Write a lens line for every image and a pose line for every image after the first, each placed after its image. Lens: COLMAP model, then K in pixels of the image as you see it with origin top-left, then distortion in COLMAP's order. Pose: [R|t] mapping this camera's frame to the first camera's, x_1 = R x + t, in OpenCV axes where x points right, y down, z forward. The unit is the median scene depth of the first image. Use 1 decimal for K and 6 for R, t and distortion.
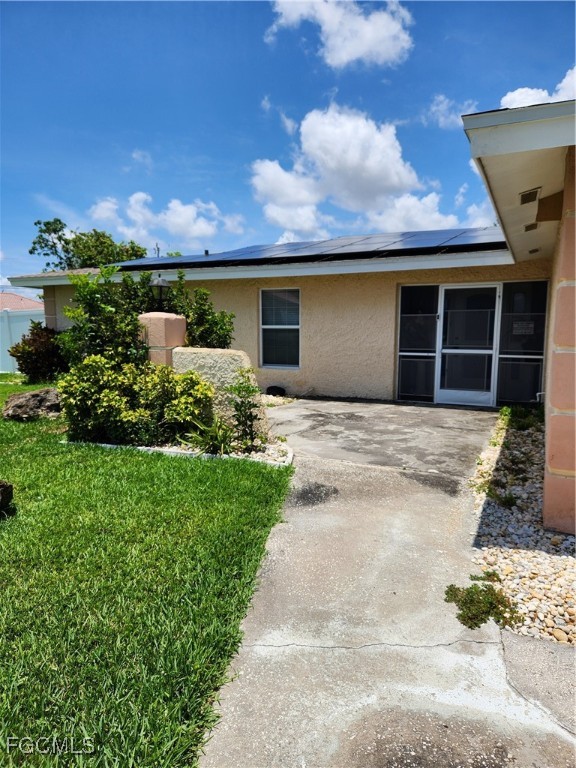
lens RADIAL K [[515.5, 0, 288.6], [0, 515.5, 384.3], [0, 0, 1]] dist [0.056565, -0.049536]
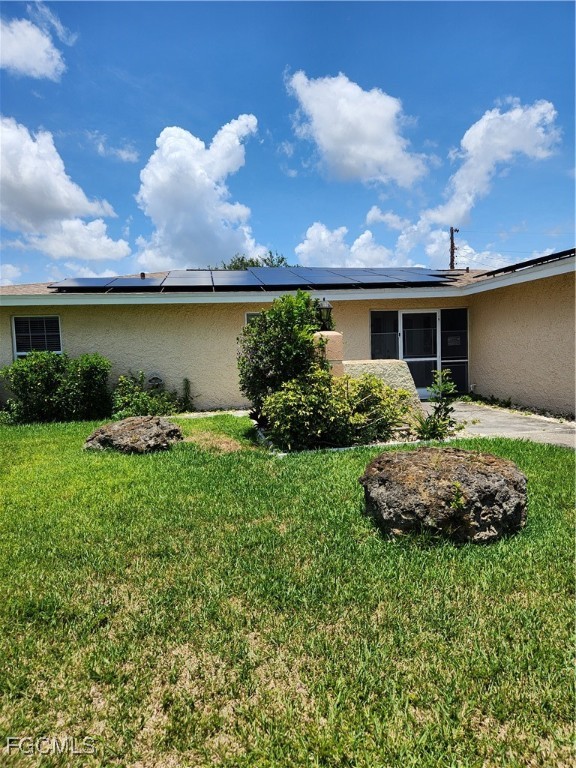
lens RADIAL K [[515.5, 0, 287.5], [0, 515.5, 382.6], [0, 0, 1]] dist [0.056565, -0.049536]
pose [[0.827482, -0.068822, 0.557259, -0.711978], [0.097343, 0.995015, -0.021661, -0.007508], [-0.552990, 0.072169, 0.830056, 0.077492]]
